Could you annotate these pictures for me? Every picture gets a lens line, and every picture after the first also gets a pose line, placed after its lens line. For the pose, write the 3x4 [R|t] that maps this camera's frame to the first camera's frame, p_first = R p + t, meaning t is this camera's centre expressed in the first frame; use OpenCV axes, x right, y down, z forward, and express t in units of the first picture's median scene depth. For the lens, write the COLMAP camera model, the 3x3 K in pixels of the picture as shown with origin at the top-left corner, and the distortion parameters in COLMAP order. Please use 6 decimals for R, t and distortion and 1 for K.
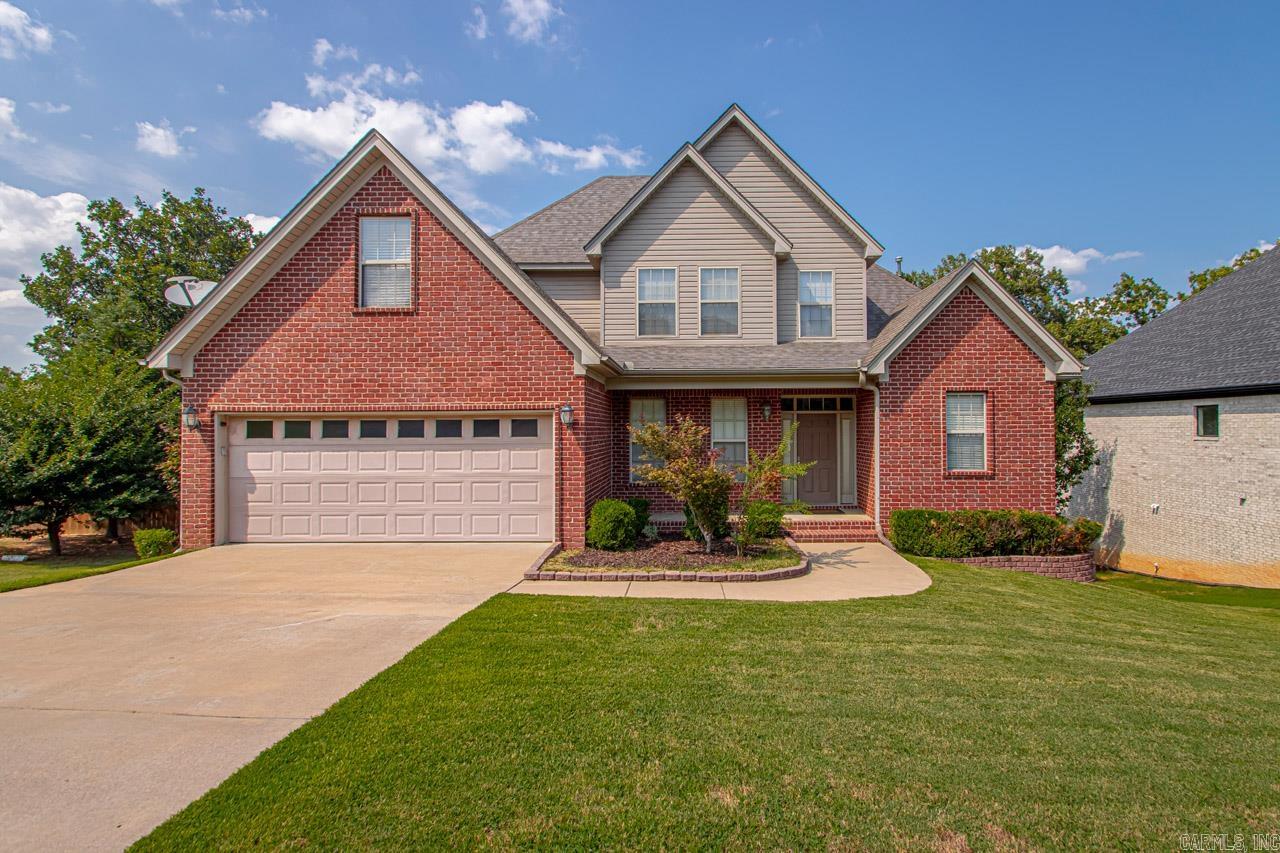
lens RADIAL K [[670.3, 0, 640.6], [0, 670.3, 421.1], [0, 0, 1]] dist [0.002847, -0.002282]
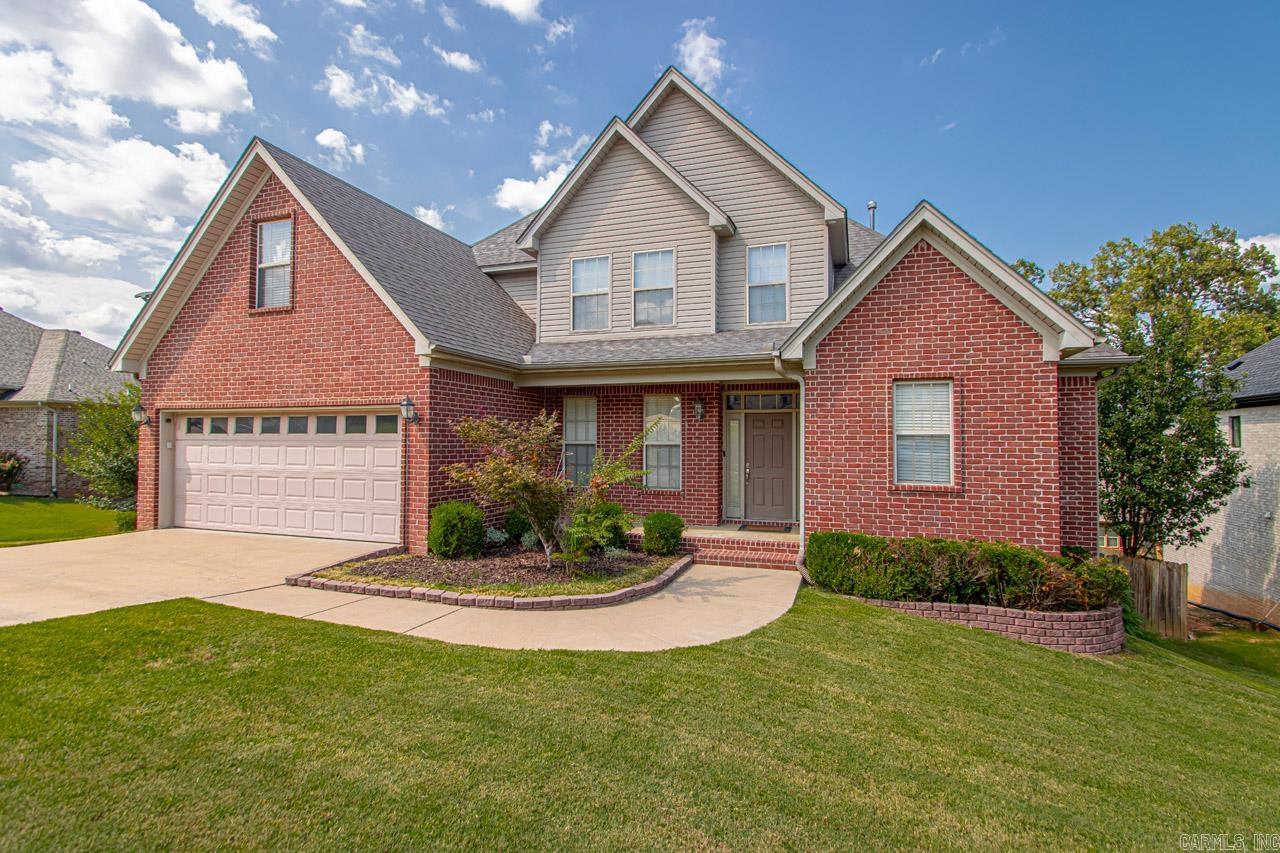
lens RADIAL K [[593.3, 0, 654.6], [0, 593.3, 427.8], [0, 0, 1]] dist [0.011636, -0.016228]
pose [[0.950005, 0.002293, -0.312227, 0.408754], [-0.007292, 0.999863, -0.014843, 0.022817], [0.312150, 0.016378, 0.949892, 0.274653]]
